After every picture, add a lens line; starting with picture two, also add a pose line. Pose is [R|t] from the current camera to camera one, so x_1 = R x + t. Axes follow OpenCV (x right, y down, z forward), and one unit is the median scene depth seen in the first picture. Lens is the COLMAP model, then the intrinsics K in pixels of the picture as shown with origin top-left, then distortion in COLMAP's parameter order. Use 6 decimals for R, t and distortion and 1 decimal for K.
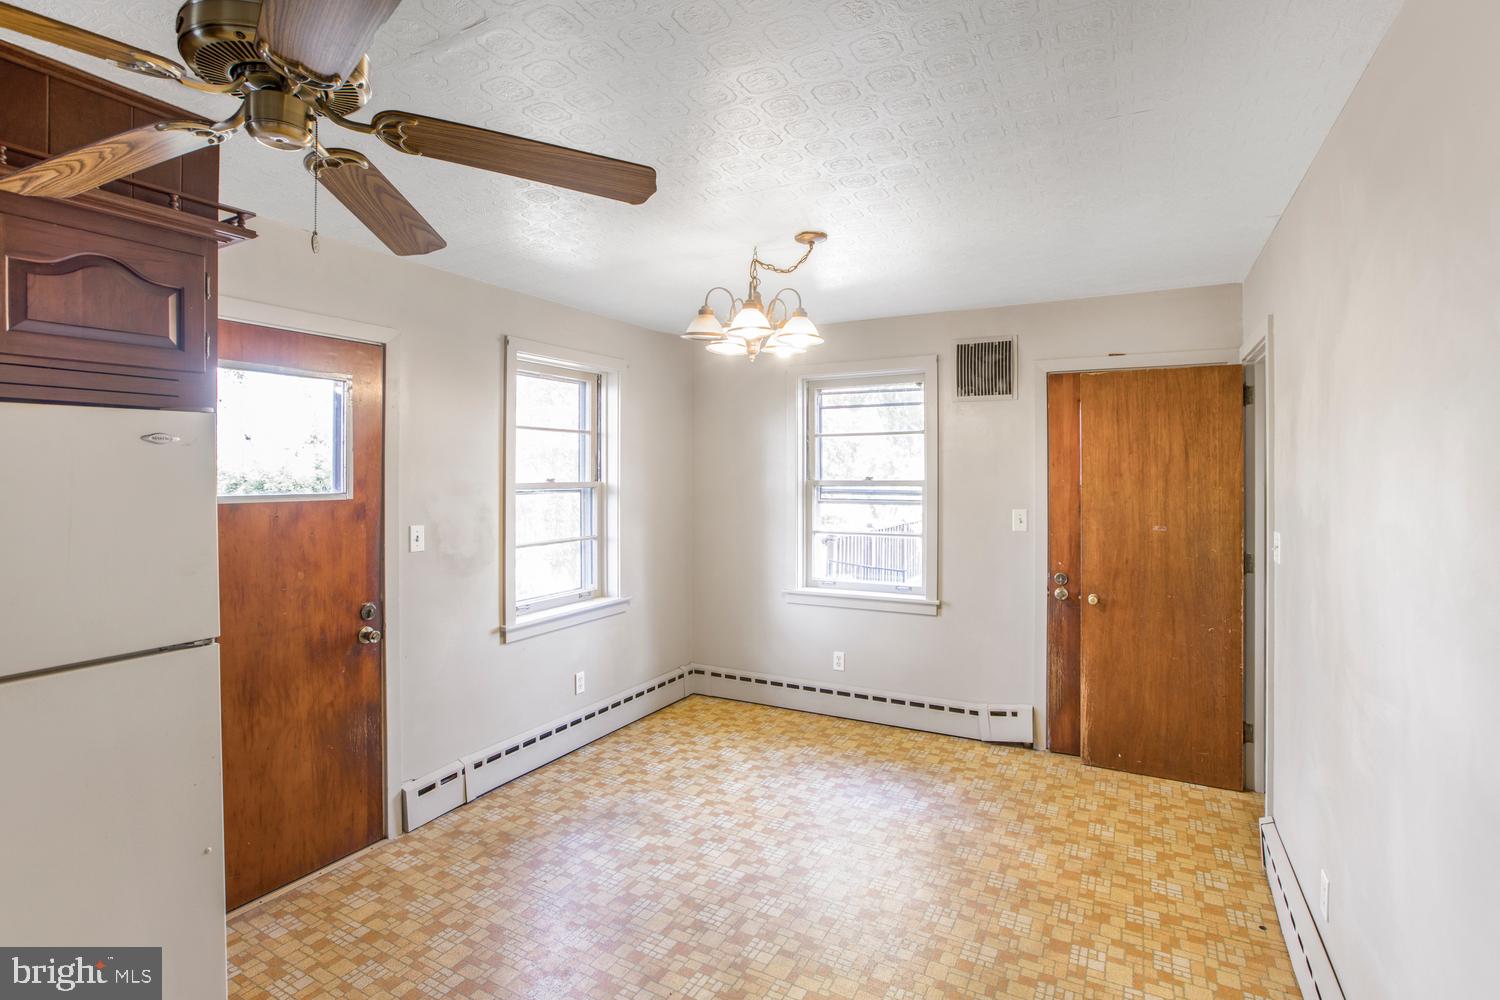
lens RADIAL K [[726.8, 0, 775.3], [0, 726.8, 476.9], [0, 0, 1]] dist [-0.010615, 0.000499]
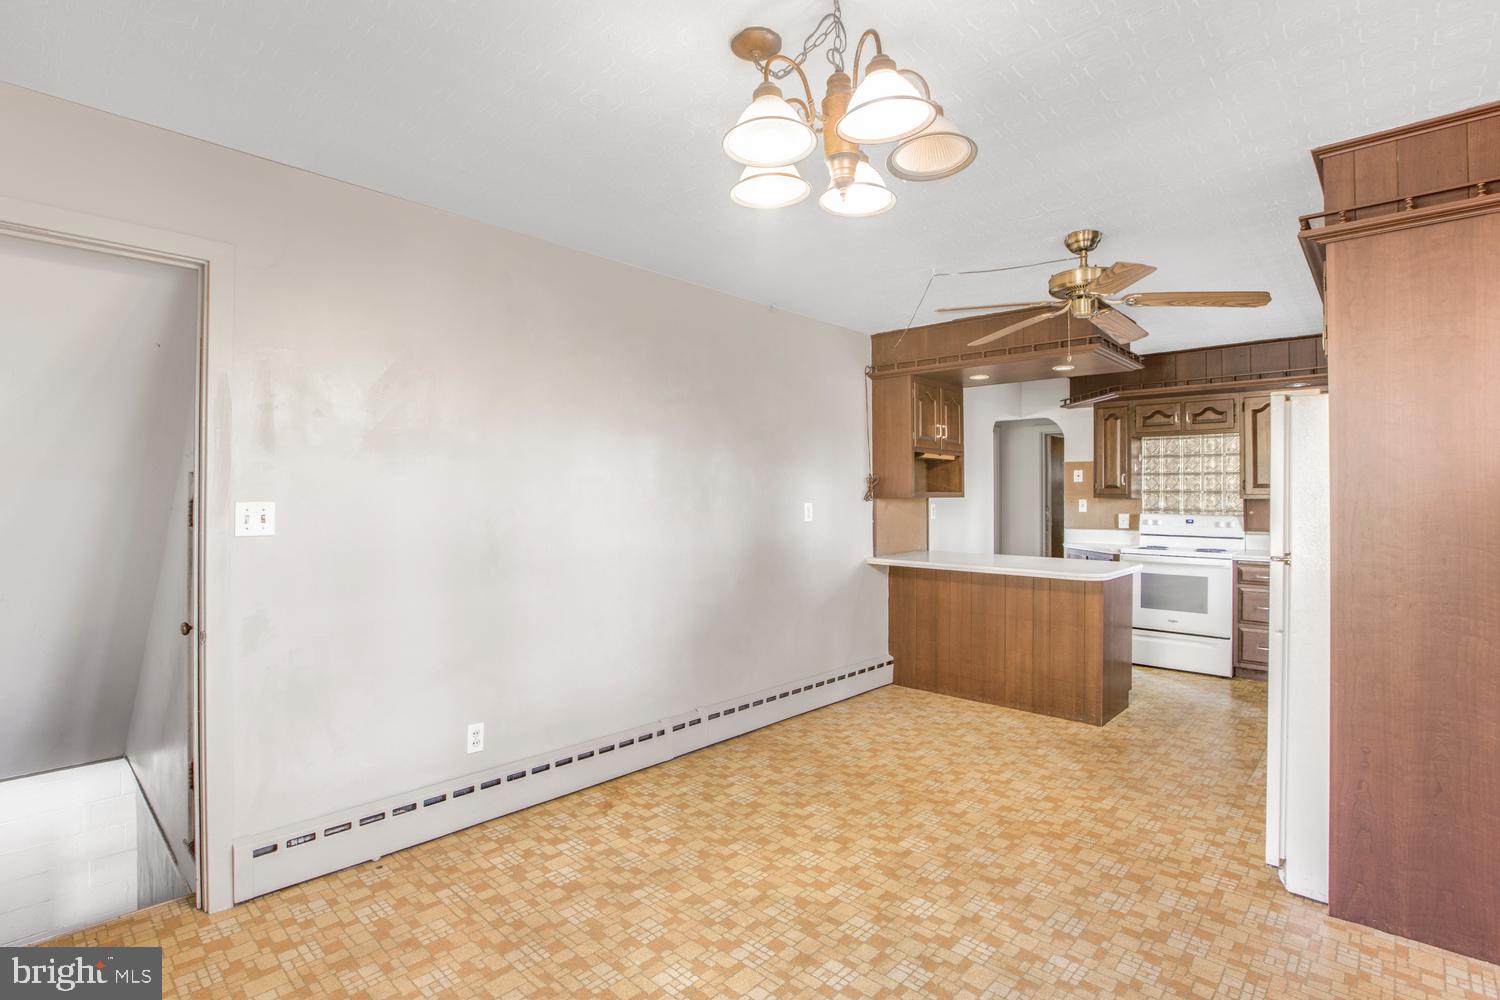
lens RADIAL K [[726.8, 0, 751.1], [0, 726.8, 495.3], [0, 0, 1]] dist [-0.010615, 0.000499]
pose [[-0.961100, -0.003266, 0.276182, -0.136387], [-0.004262, 0.999986, -0.003007, 0.079194], [-0.276169, -0.004067, -0.961101, 1.841311]]
